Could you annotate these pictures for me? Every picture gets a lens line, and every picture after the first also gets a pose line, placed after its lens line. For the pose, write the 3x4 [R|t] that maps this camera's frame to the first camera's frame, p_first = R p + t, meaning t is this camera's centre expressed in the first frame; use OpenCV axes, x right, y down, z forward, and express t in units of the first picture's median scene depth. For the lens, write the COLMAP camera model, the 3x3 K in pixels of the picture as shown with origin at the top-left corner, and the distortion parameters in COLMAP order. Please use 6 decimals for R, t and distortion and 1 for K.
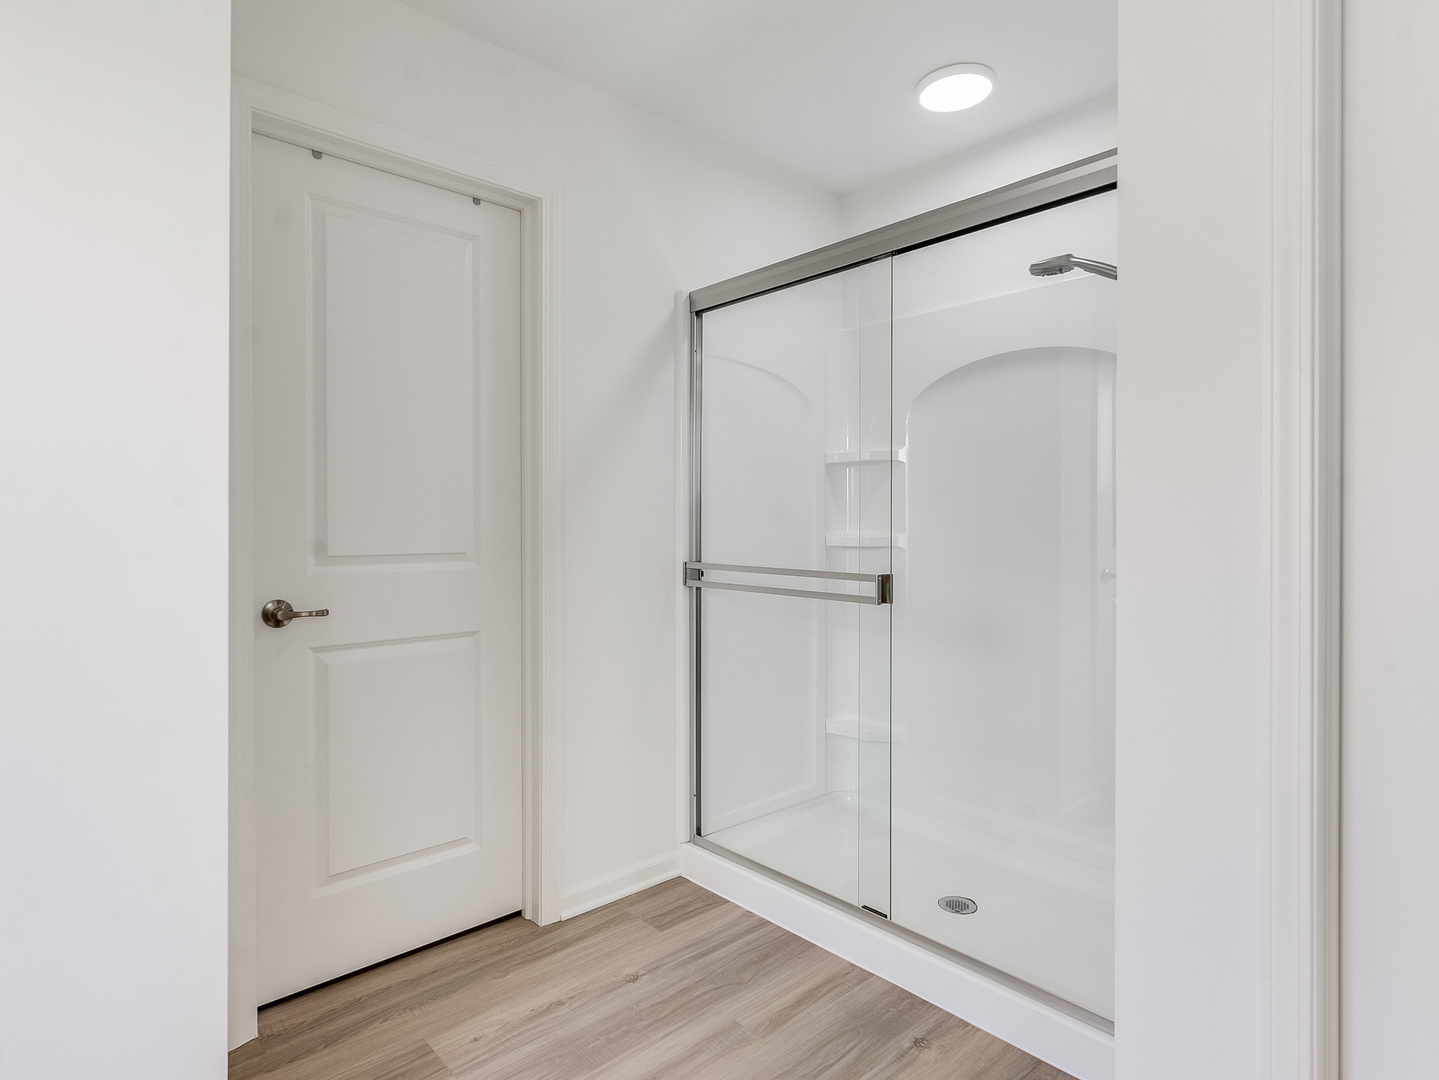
lens RADIAL K [[782.1, 0, 716.1], [0, 782.1, 541.0], [0, 0, 1]] dist [0.001728, 0.000238]
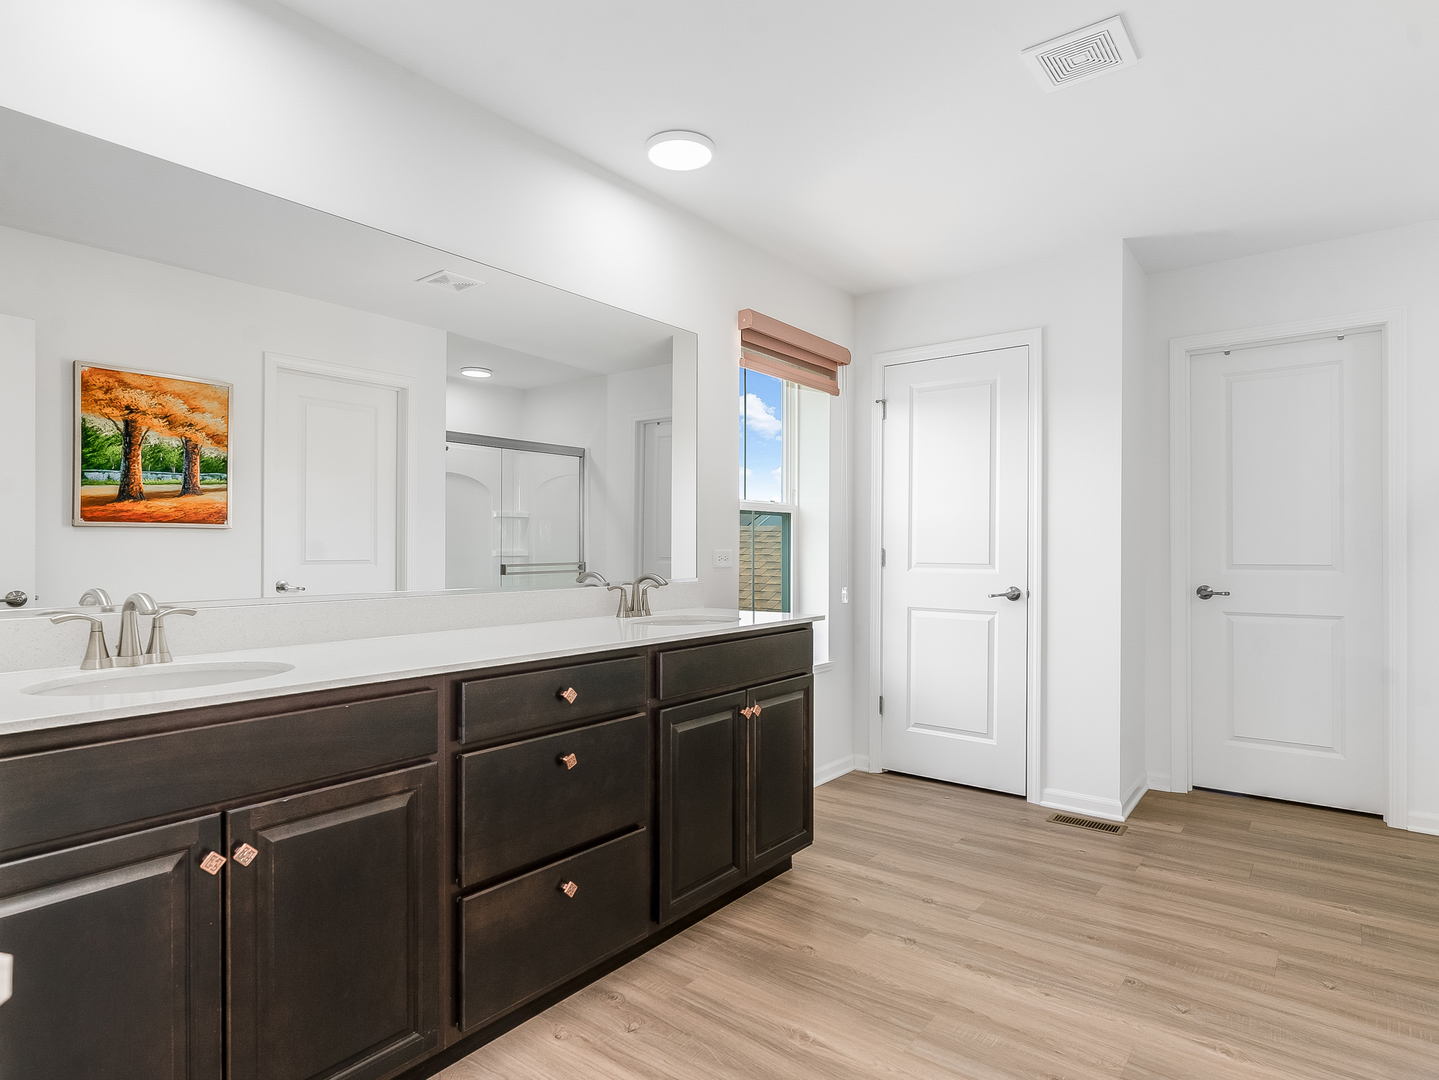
lens RADIAL K [[794.1, 0, 716.7], [0, 794.1, 543.7], [0, 0, 1]] dist [0.002464, 0.000451]
pose [[0.186856, 0.002311, -0.982385, 1.129996], [-0.012815, 0.999918, -0.000086, -0.012941], [0.982304, 0.012605, 0.186870, -0.561653]]
